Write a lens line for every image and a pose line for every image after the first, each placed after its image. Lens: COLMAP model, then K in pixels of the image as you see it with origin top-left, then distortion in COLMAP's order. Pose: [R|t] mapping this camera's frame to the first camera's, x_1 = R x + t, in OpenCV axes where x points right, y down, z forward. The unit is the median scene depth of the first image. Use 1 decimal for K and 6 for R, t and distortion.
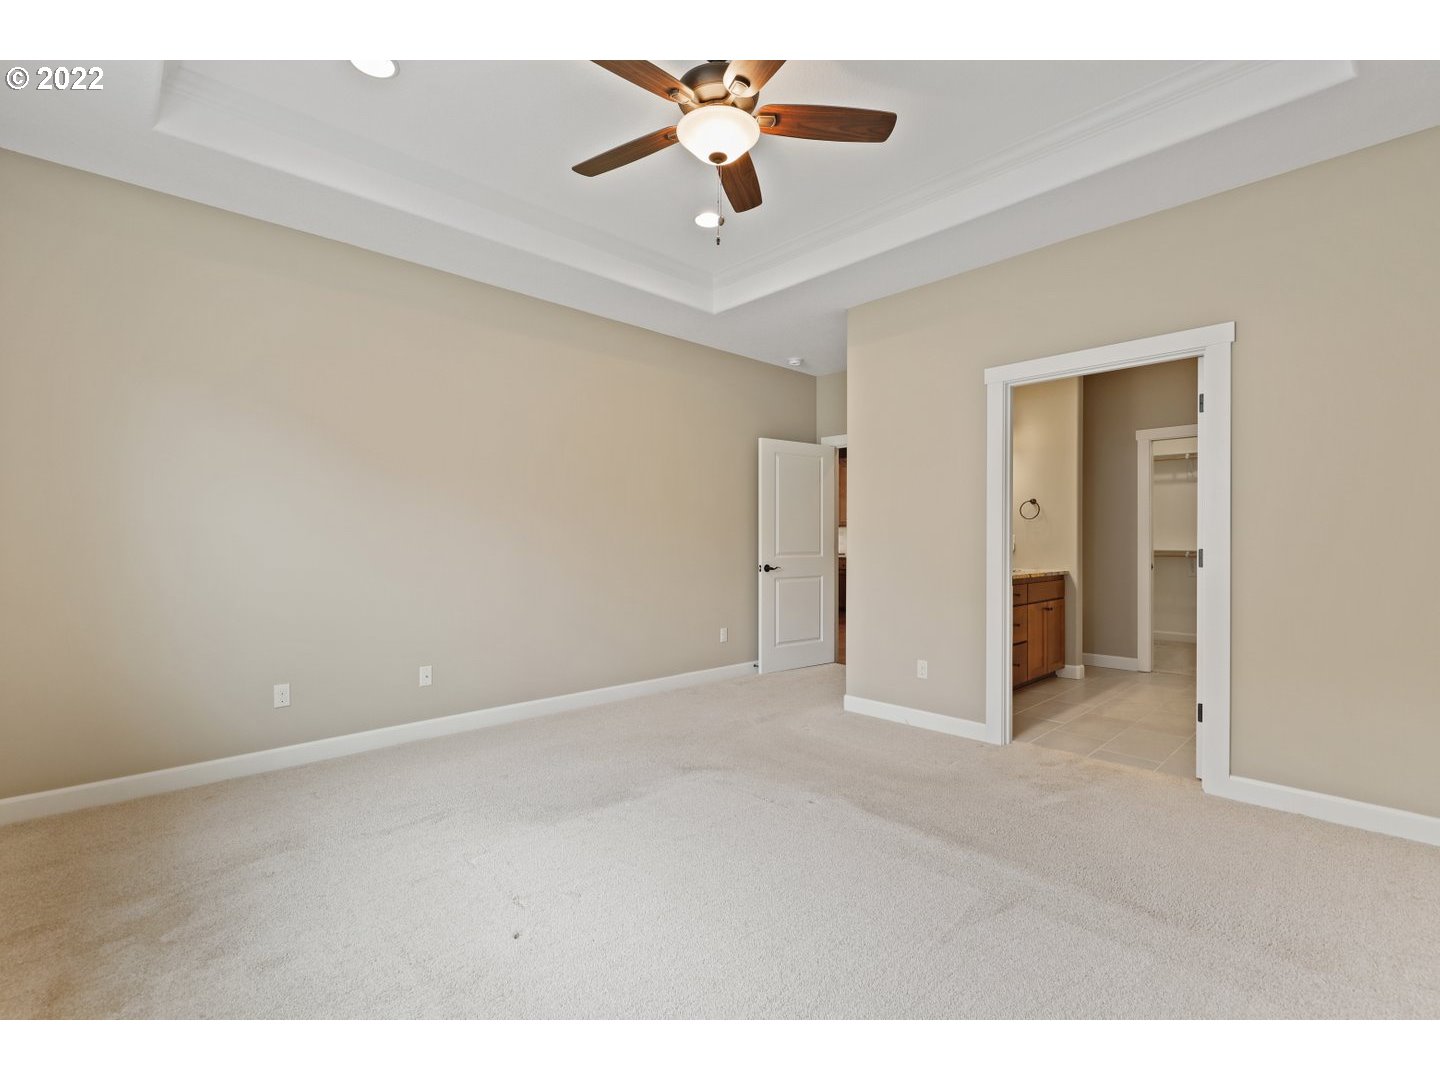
lens RADIAL K [[650.5, 0, 709.0], [0, 650.5, 542.6], [0, 0, 1]] dist [0.002009, -0.000007]
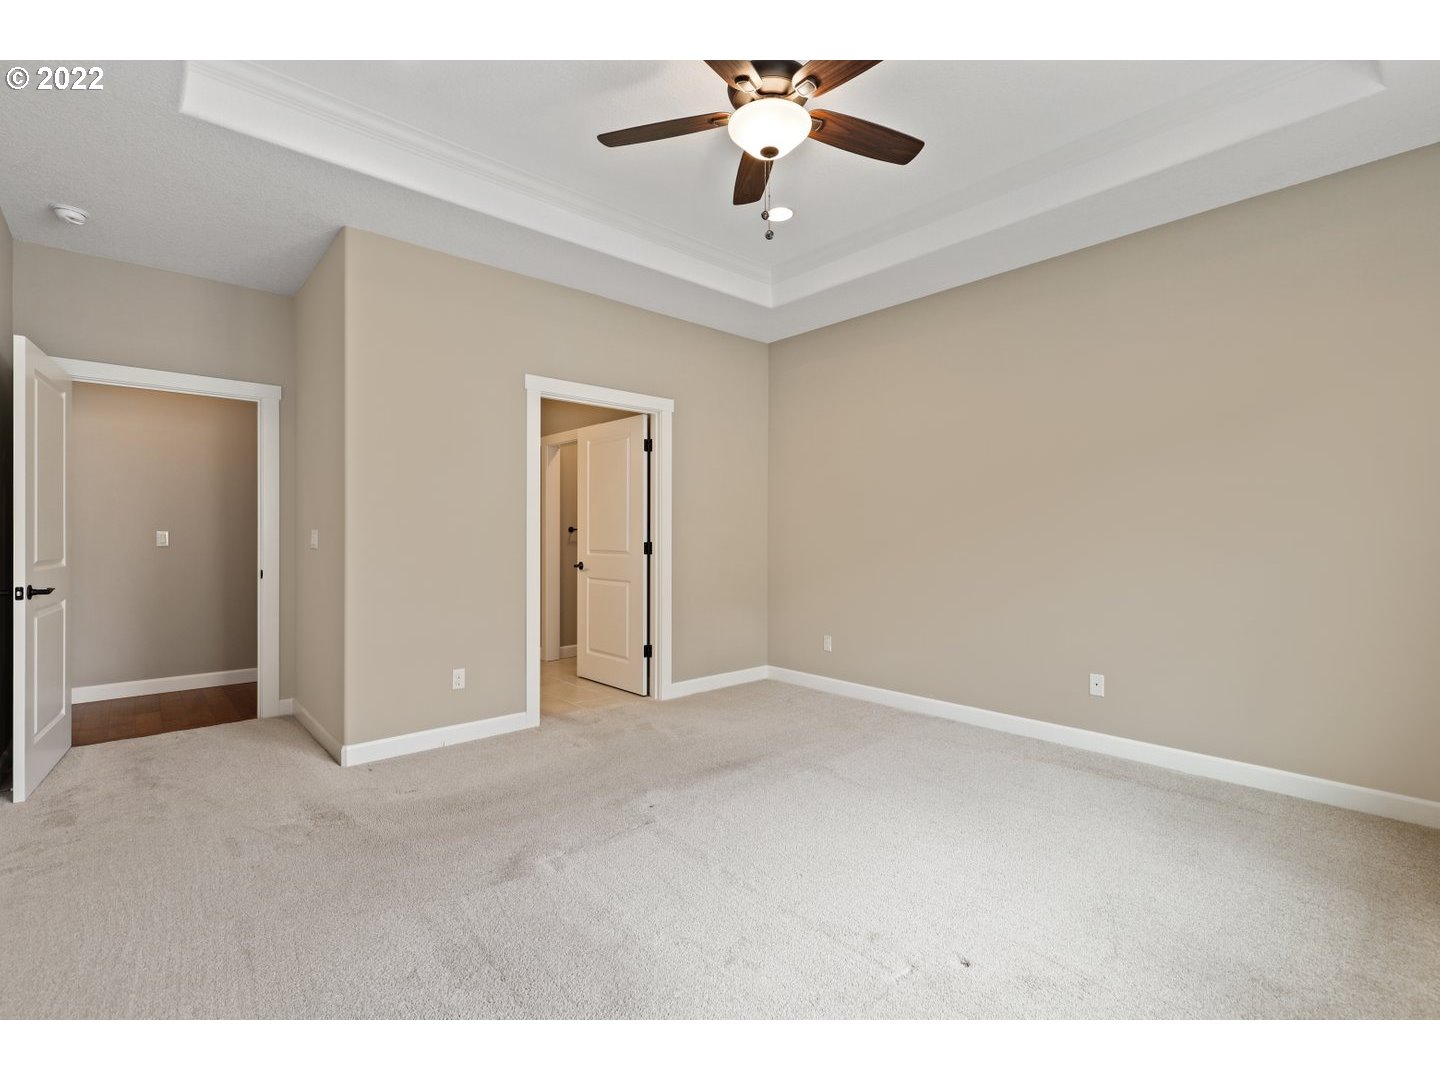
lens RADIAL K [[657.9, 0, 716.2], [0, 657.9, 531.3], [0, 0, 1]] dist [-0.001176, -0.000079]
pose [[0.028204, 0.005228, 0.999589, -0.685408], [0.008666, 0.999947, -0.005475, -0.002755], [-0.999565, 0.008817, 0.028157, 0.729023]]
